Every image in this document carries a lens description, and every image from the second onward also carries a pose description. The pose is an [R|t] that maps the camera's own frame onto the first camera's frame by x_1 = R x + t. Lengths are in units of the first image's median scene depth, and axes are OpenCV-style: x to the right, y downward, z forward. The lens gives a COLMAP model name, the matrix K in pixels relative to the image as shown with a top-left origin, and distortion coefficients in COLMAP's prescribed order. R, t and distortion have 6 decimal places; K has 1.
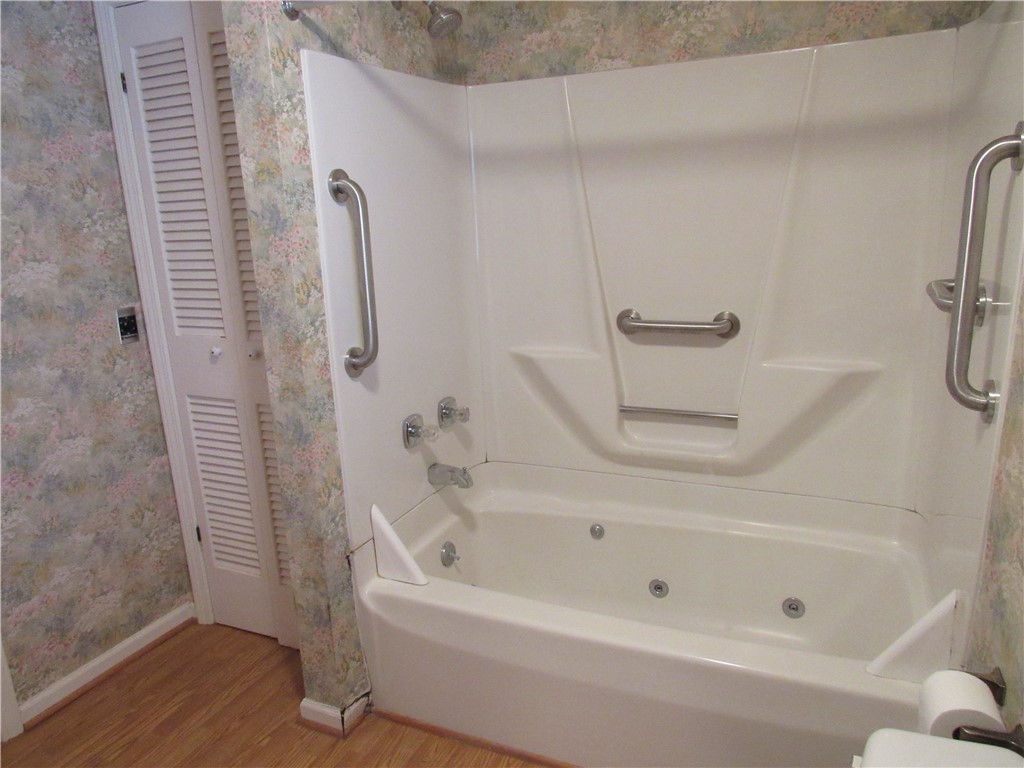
lens RADIAL K [[729.3, 0, 512.0], [0, 729.3, 384.0], [0, 0, 1]] dist [-0.026157, 0.006741]
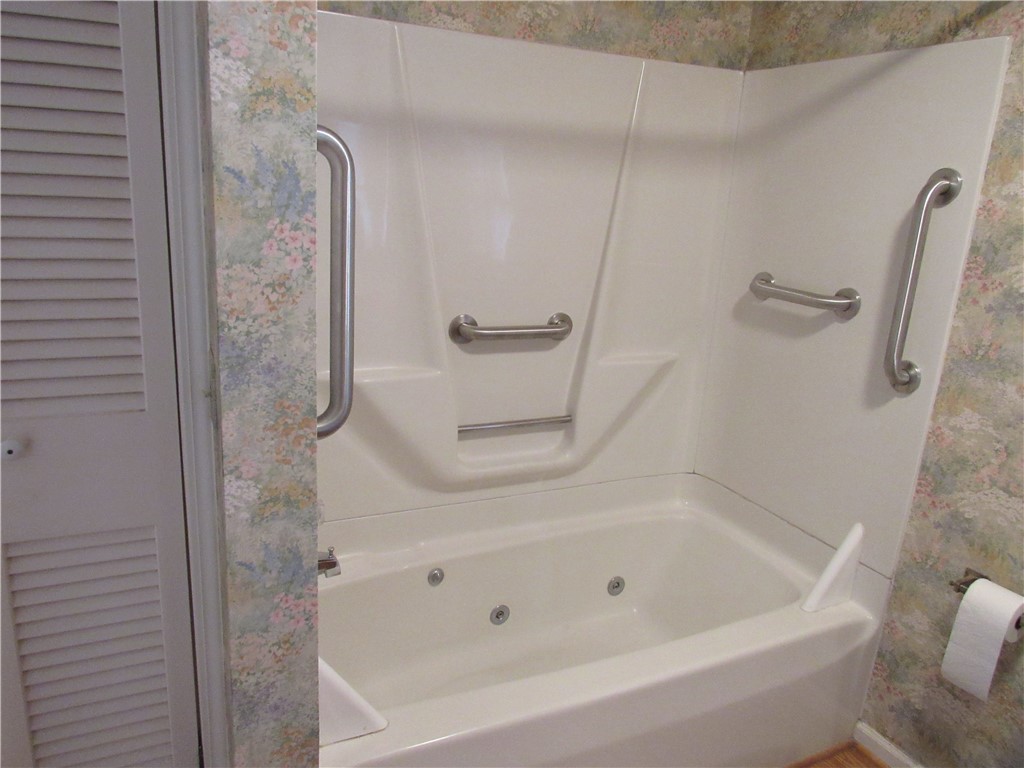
lens RADIAL K [[729.3, 0, 512.0], [0, 729.3, 384.0], [0, 0, 1]] dist [-0.026157, 0.006741]
pose [[0.643955, -0.123697, 0.754997, -0.525603], [0.102491, 0.991895, 0.075093, -0.090436], [-0.758167, 0.029024, 0.651414, 0.442601]]
